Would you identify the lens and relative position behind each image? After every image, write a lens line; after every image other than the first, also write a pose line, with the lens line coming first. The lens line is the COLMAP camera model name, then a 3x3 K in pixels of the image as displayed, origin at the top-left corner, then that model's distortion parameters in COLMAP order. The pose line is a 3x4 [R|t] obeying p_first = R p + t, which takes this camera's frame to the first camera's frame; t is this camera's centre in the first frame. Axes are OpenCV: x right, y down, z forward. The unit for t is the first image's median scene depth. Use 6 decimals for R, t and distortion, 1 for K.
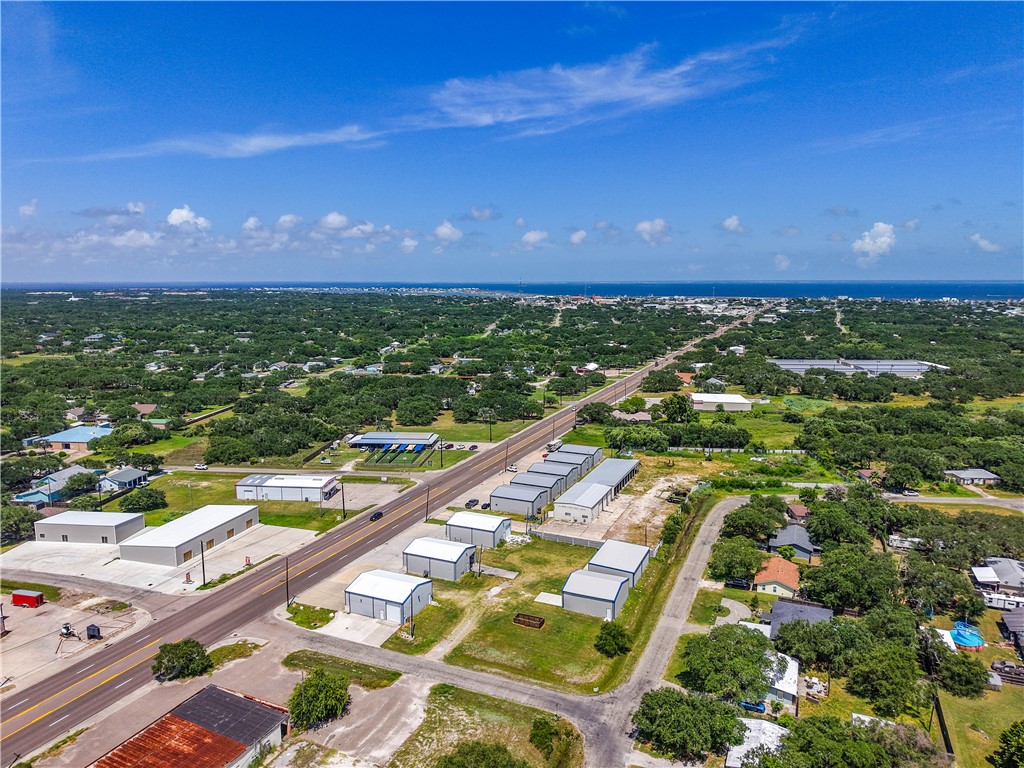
lens RADIAL K [[685.2, 0, 514.6], [0, 685.2, 384.2], [0, 0, 1]] dist [0.039771, -0.038237]
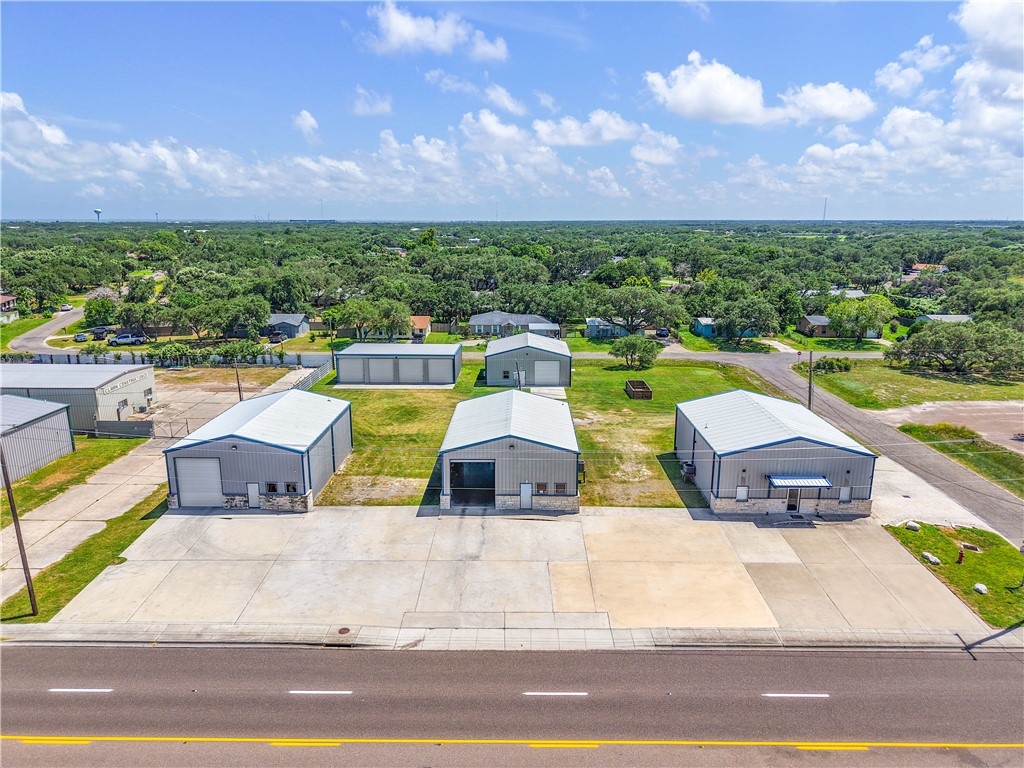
lens RADIAL K [[693.7, 0, 512.3], [0, 693.7, 359.3], [0, 0, 1]] dist [0.007284, -0.003770]
pose [[-0.390125, -0.184680, 0.902051, -0.309302], [0.142081, 0.955871, 0.257146, 0.085532], [-0.909734, 0.228483, -0.346670, 0.815737]]
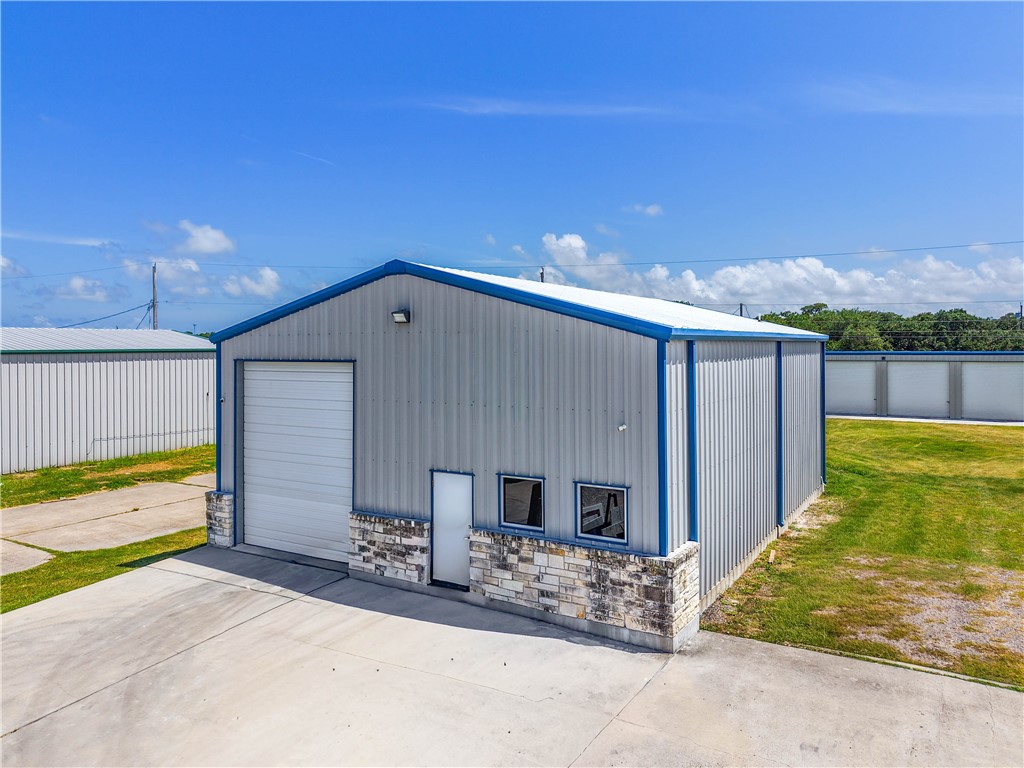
lens RADIAL K [[731.6, 0, 559.8], [0, 731.6, 345.8], [0, 0, 1]] dist [0.048774, -0.047473]
pose [[0.085257, 0.000723, 0.996359, -0.129601], [0.152618, 0.988189, -0.013777, 0.164803], [-0.984601, 0.153237, 0.084140, 0.809105]]
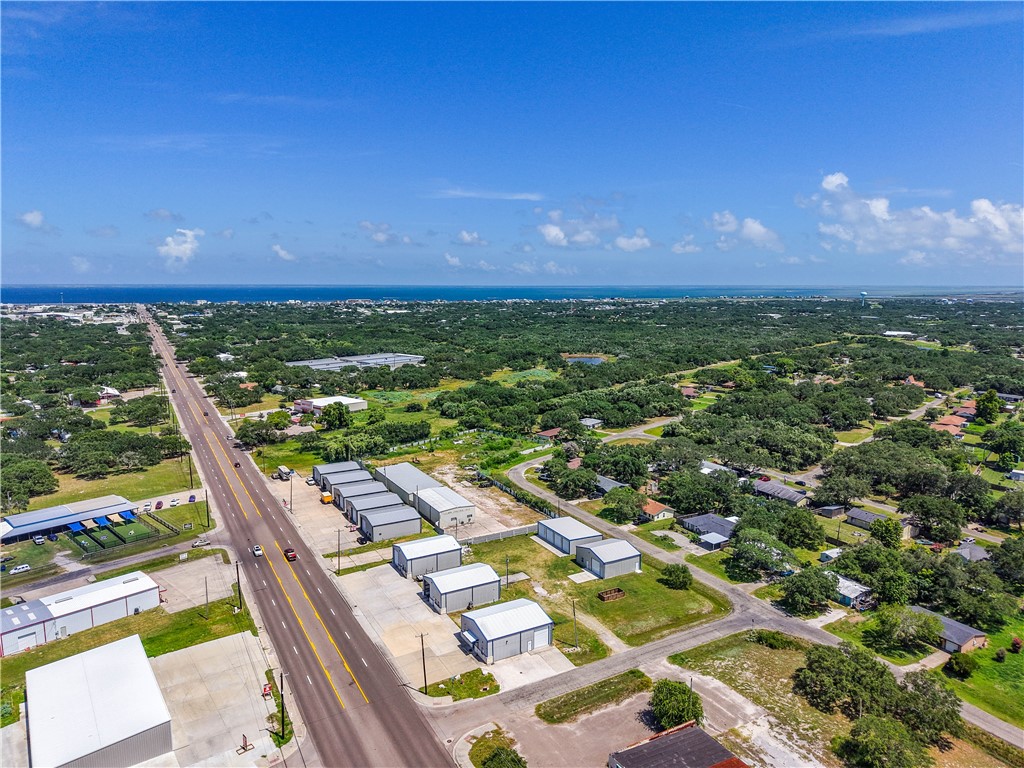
lens RADIAL K [[682.7, 0, 515.1], [0, 682.7, 385.8], [0, 0, 1]] dist [0.052399, -0.065187]
pose [[0.599045, -0.117085, 0.792109, -0.563810], [0.119823, 0.991220, 0.055899, -0.044153], [-0.791699, 0.061427, 0.607815, 0.264990]]
